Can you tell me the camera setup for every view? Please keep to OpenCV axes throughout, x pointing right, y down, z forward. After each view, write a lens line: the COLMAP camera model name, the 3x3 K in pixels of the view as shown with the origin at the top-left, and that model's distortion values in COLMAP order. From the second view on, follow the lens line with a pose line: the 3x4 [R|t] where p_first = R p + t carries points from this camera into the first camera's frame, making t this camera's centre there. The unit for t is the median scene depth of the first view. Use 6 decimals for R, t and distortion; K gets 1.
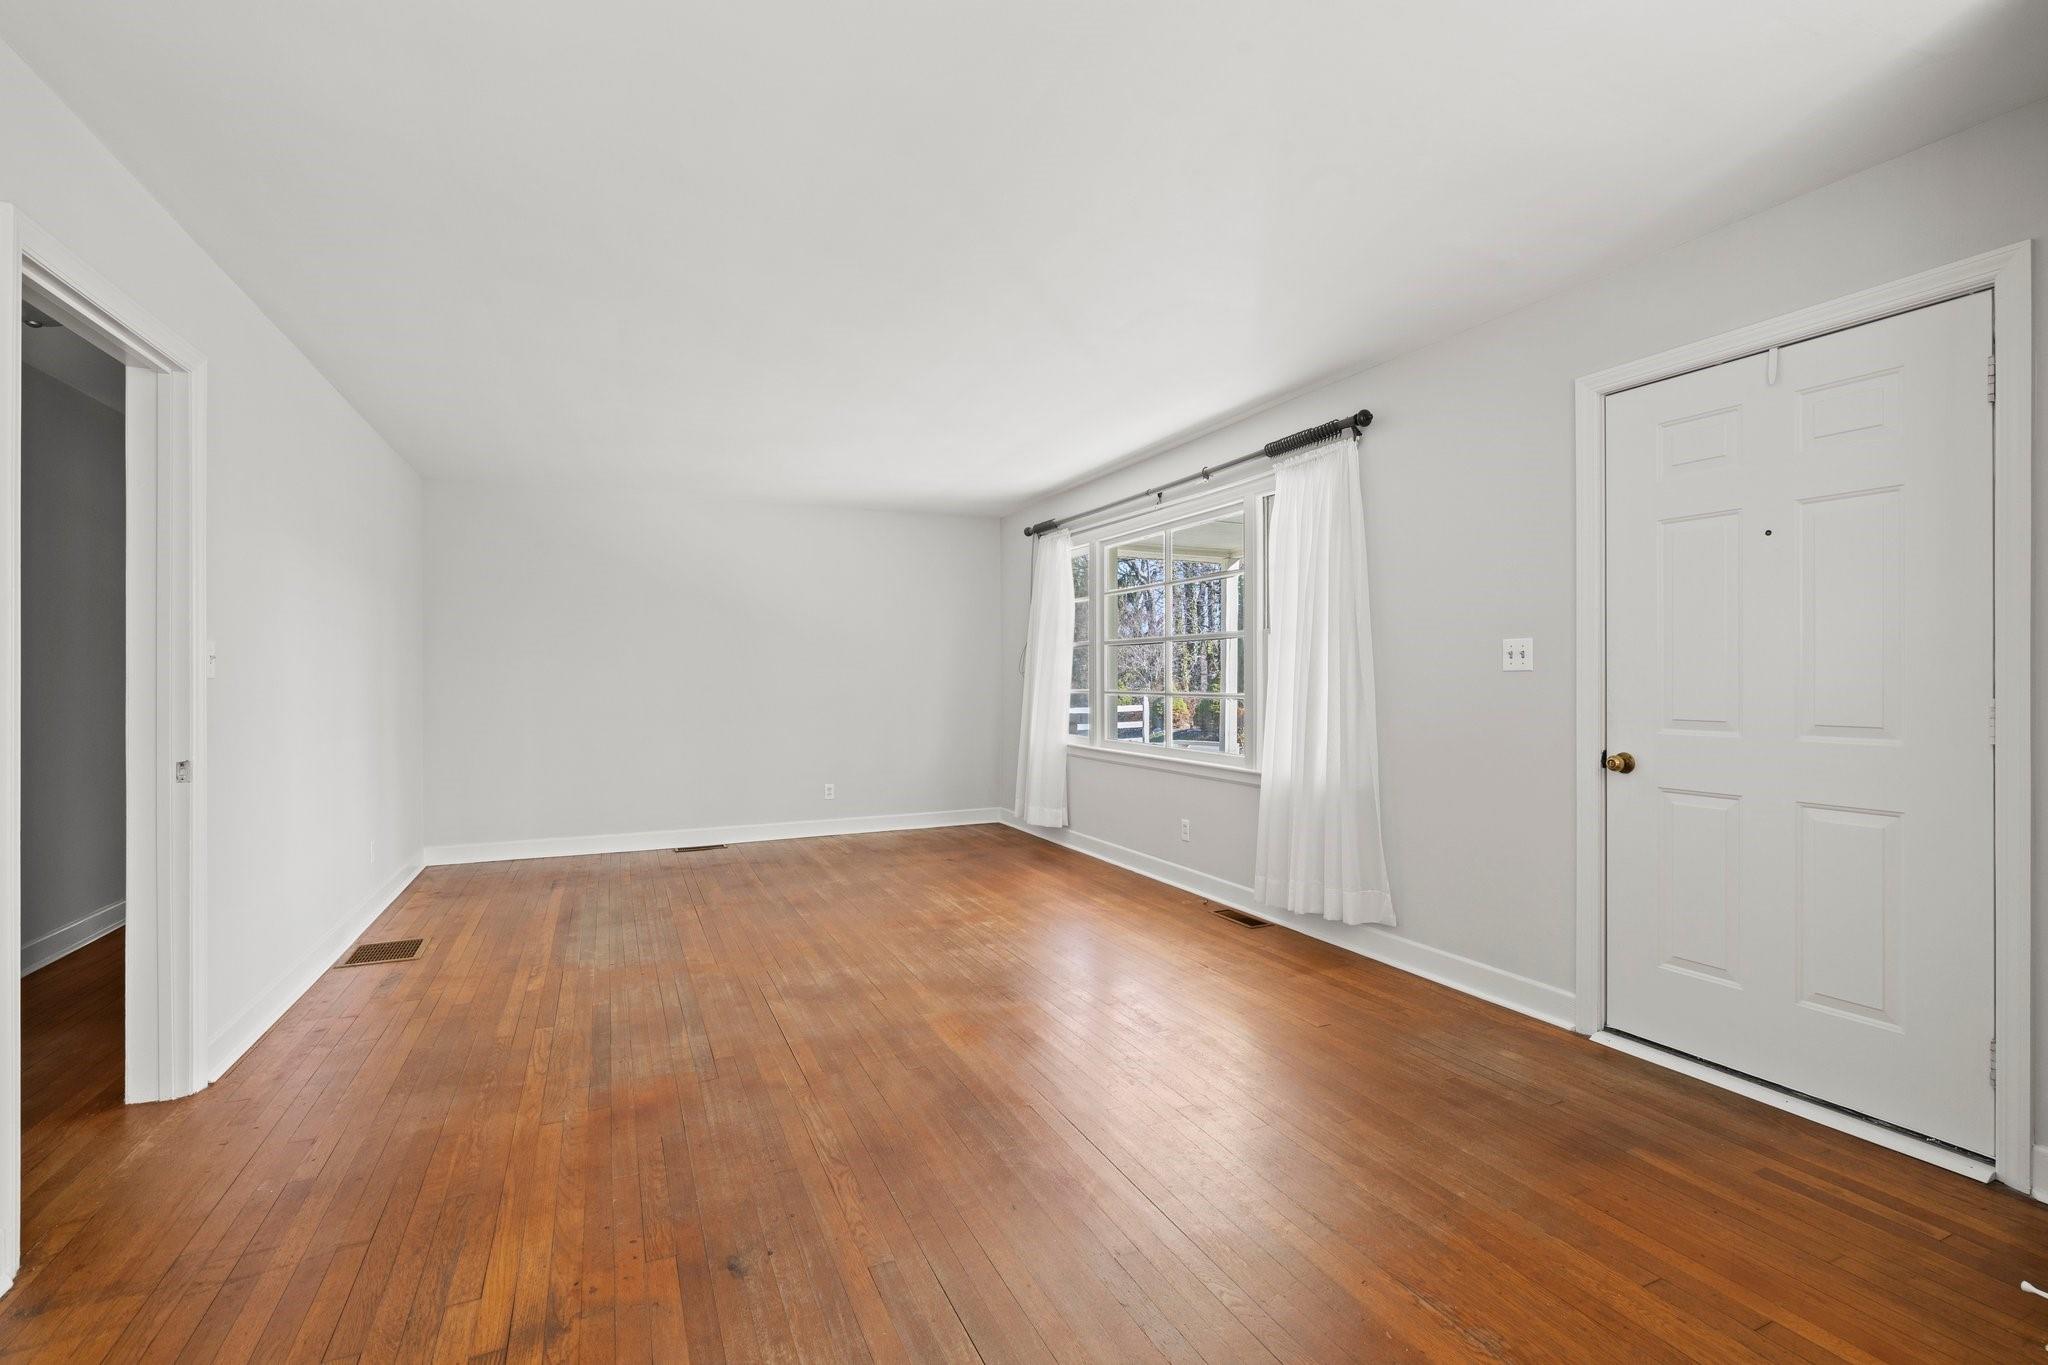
lens RADIAL K [[924.0, 0, 1020.0], [0, 924.0, 689.2], [0, 0, 1]] dist [-0.005767, 0.002726]
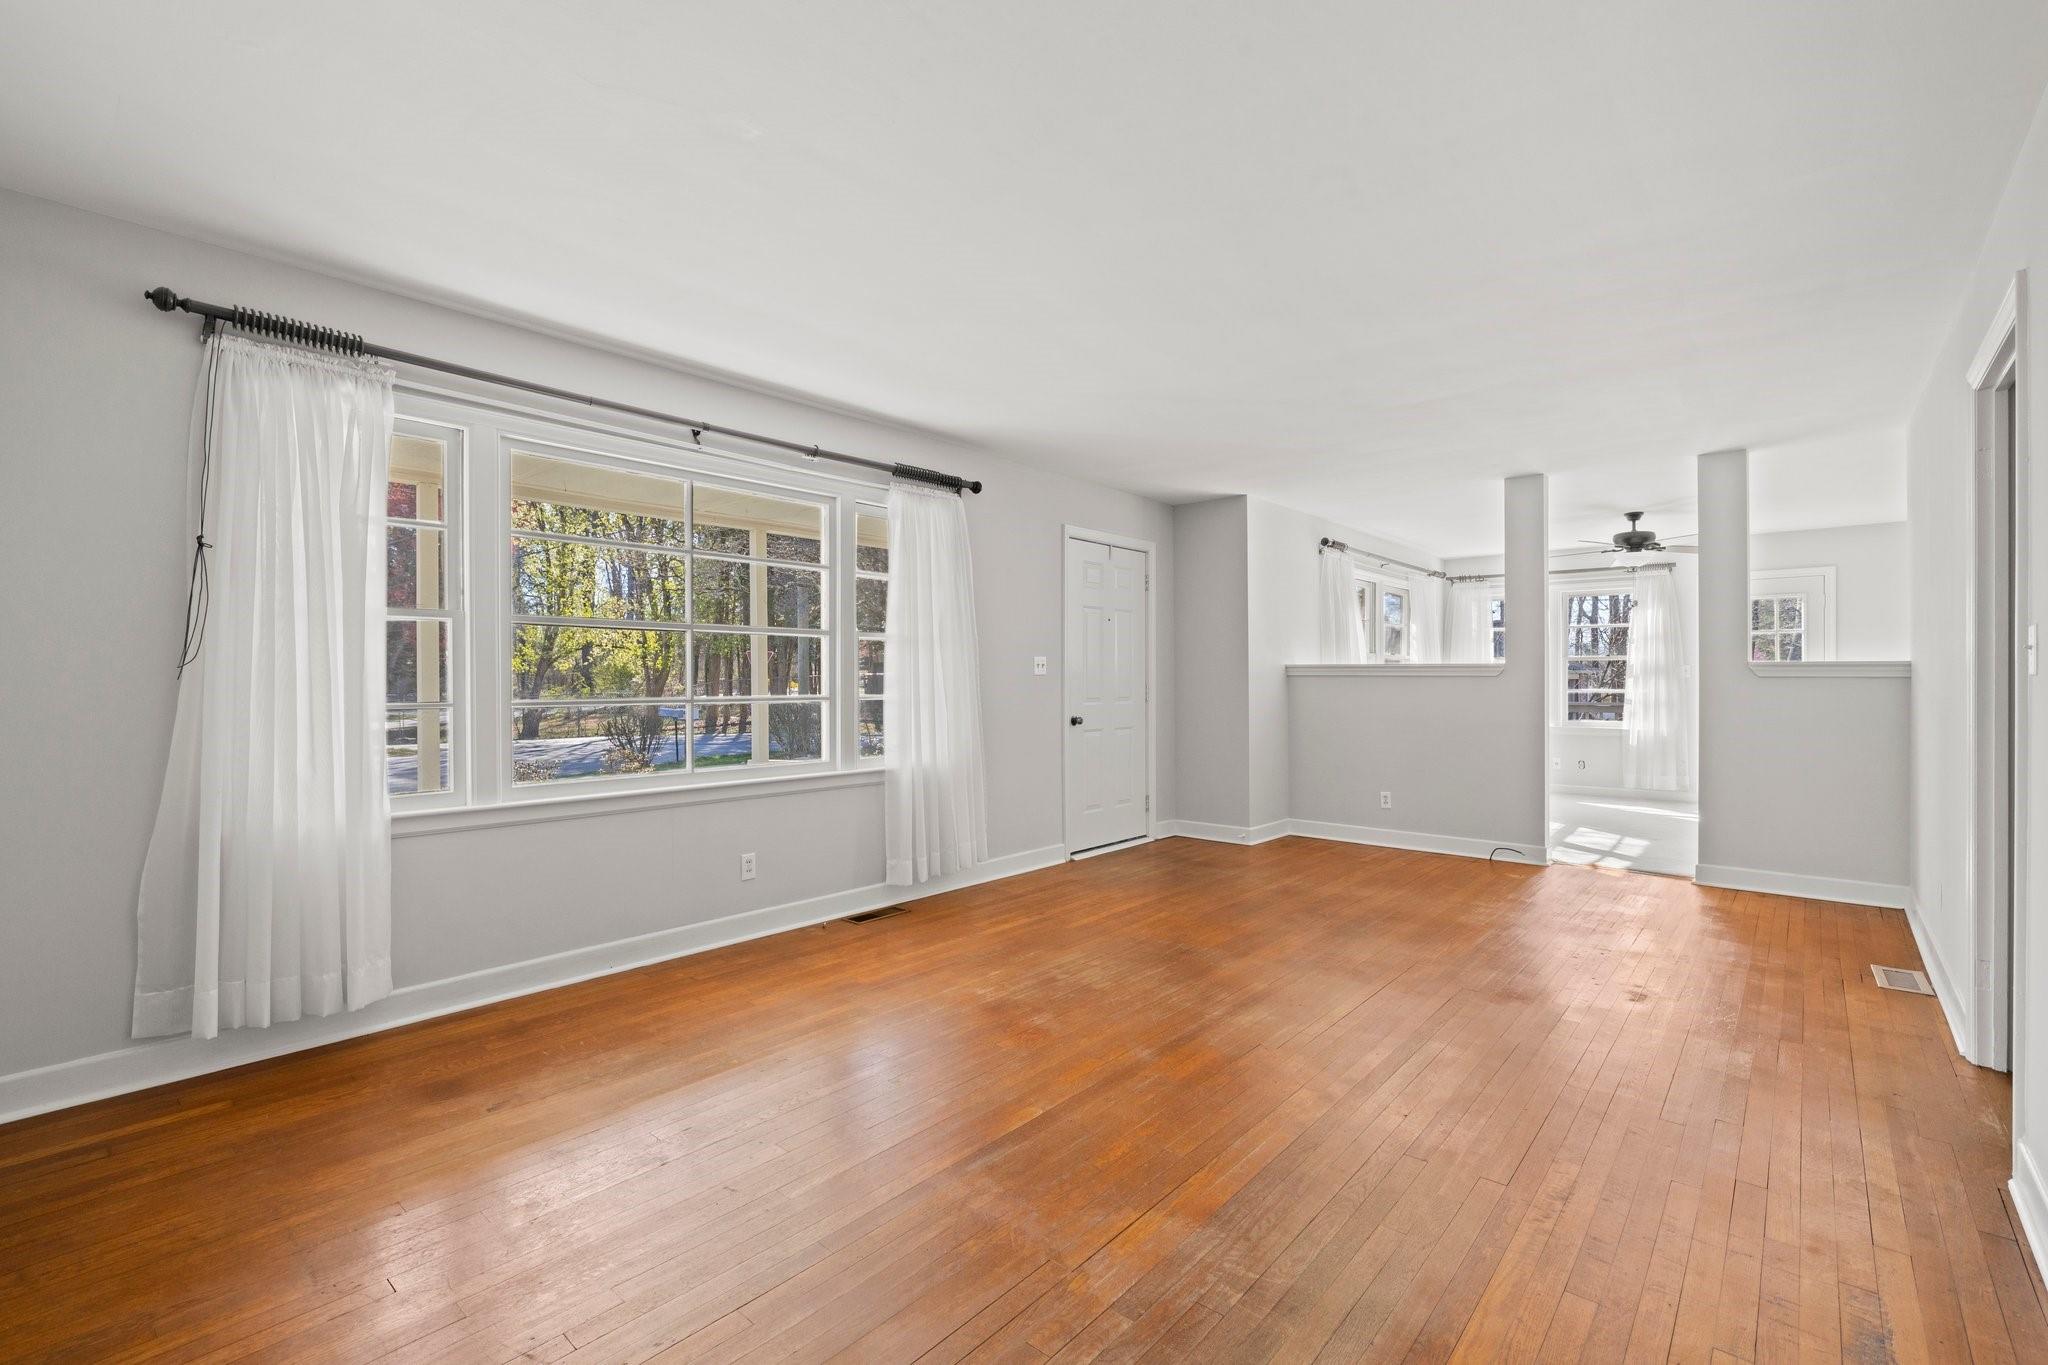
lens RADIAL K [[924.0, 0, 1027.4], [0, 924.0, 691.4], [0, 0, 1]] dist [-0.005767, 0.002726]
pose [[-0.428374, -0.012606, 0.903513, -0.871068], [0.011193, 0.999752, 0.019255, -0.018970], [-0.903532, 0.018361, -0.428127, 1.488371]]
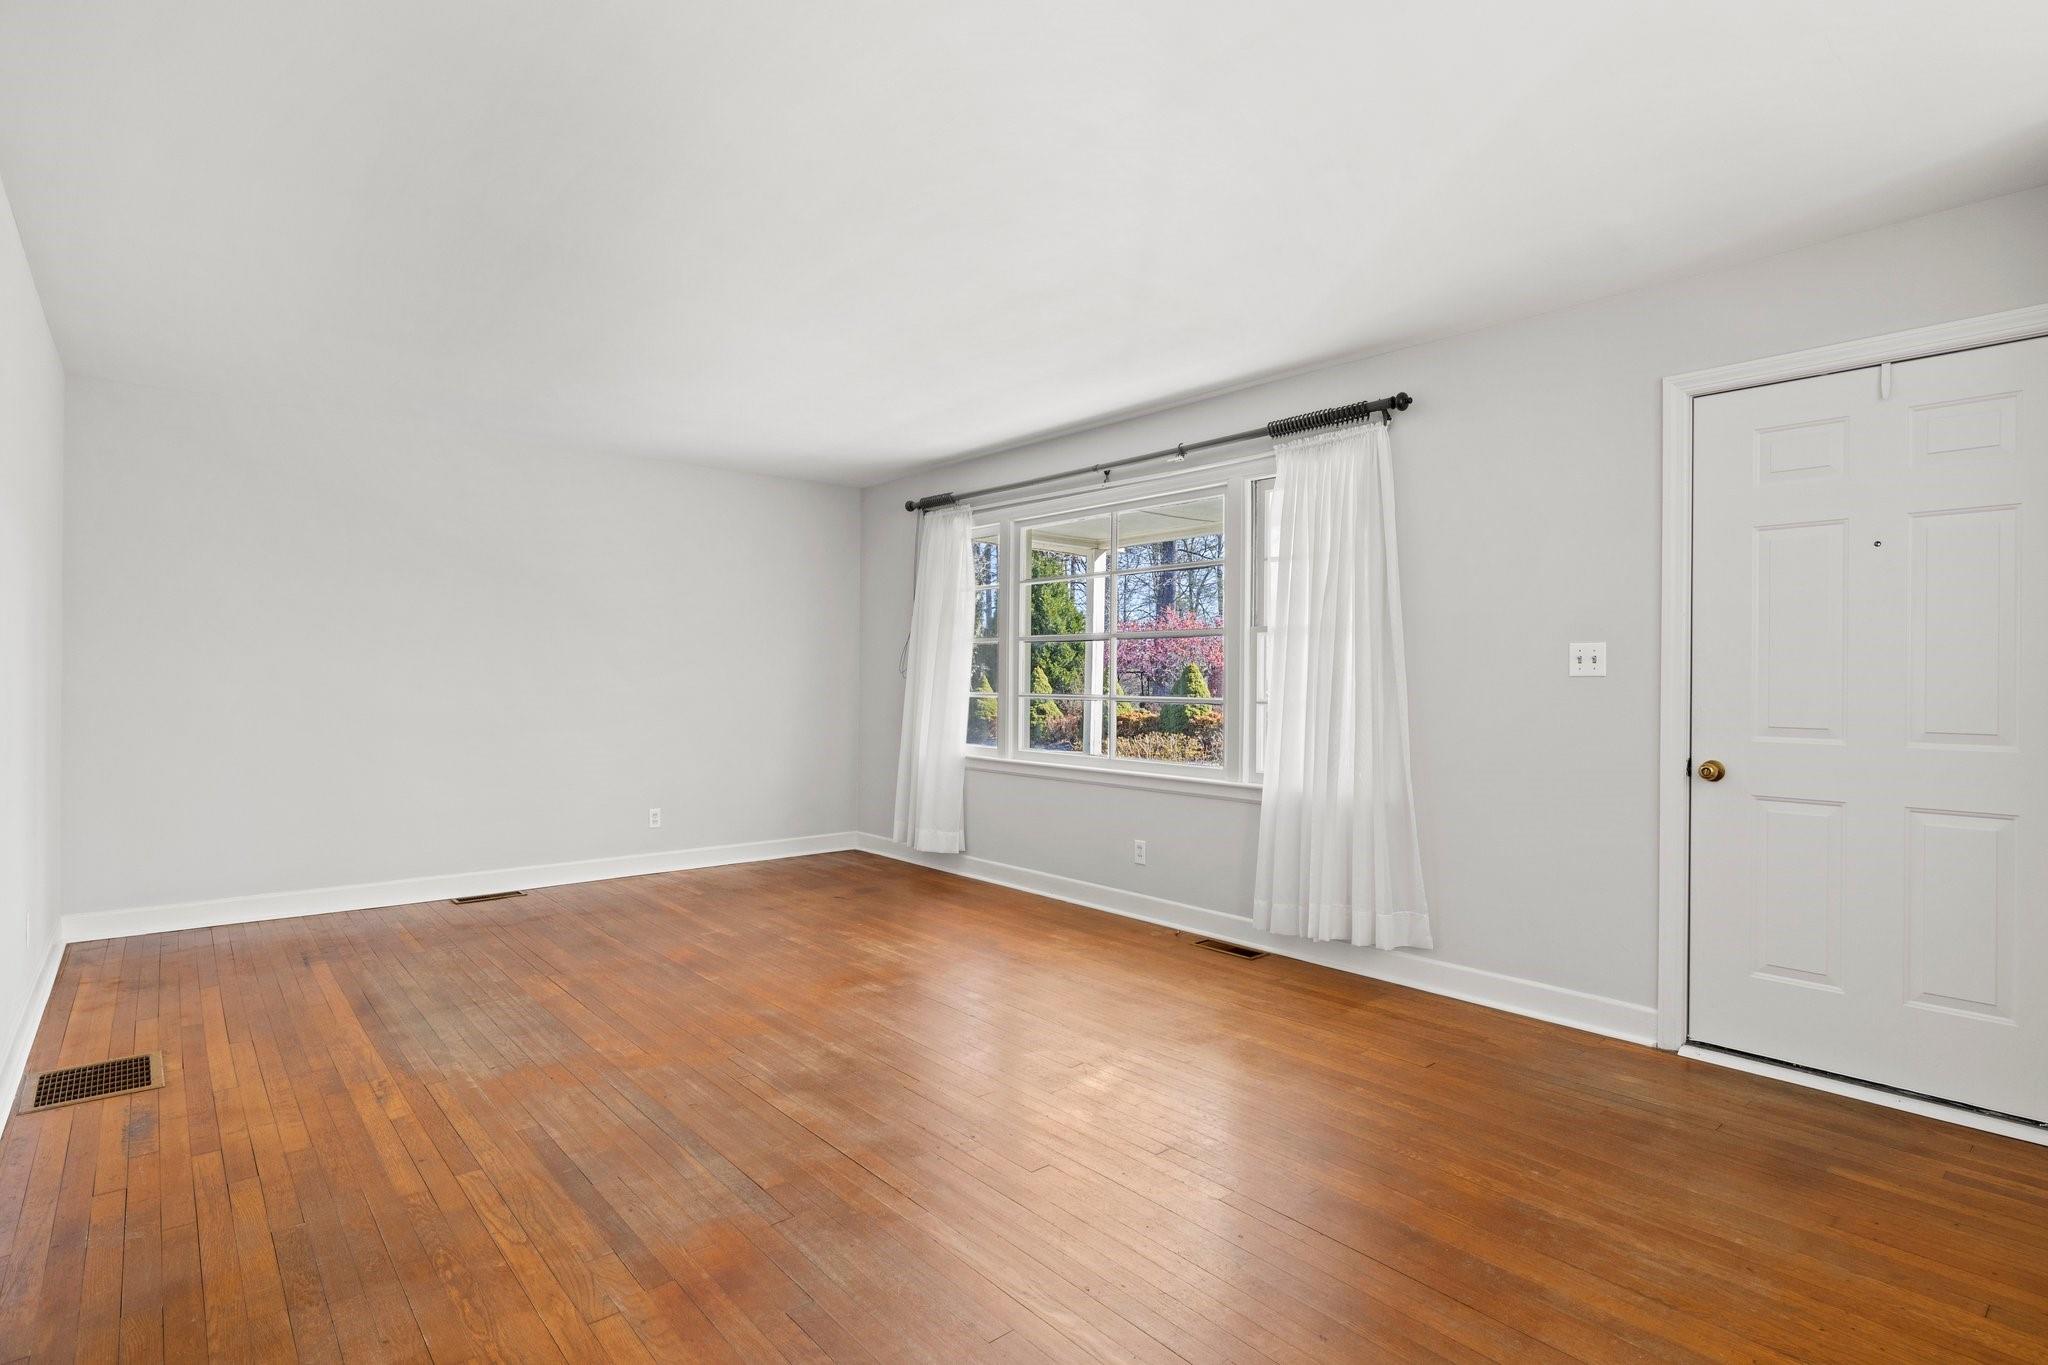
lens RADIAL K [[1025.6, 0, 1020.3], [0, 1025.6, 691.0], [0, 0, 1]] dist [-0.006325, 0.002729]
pose [[0.960689, 0.007933, 0.277514, -0.272222], [-0.007497, 0.999968, -0.002634, 0.002075], [-0.277526, 0.000450, 0.960718, 0.116613]]
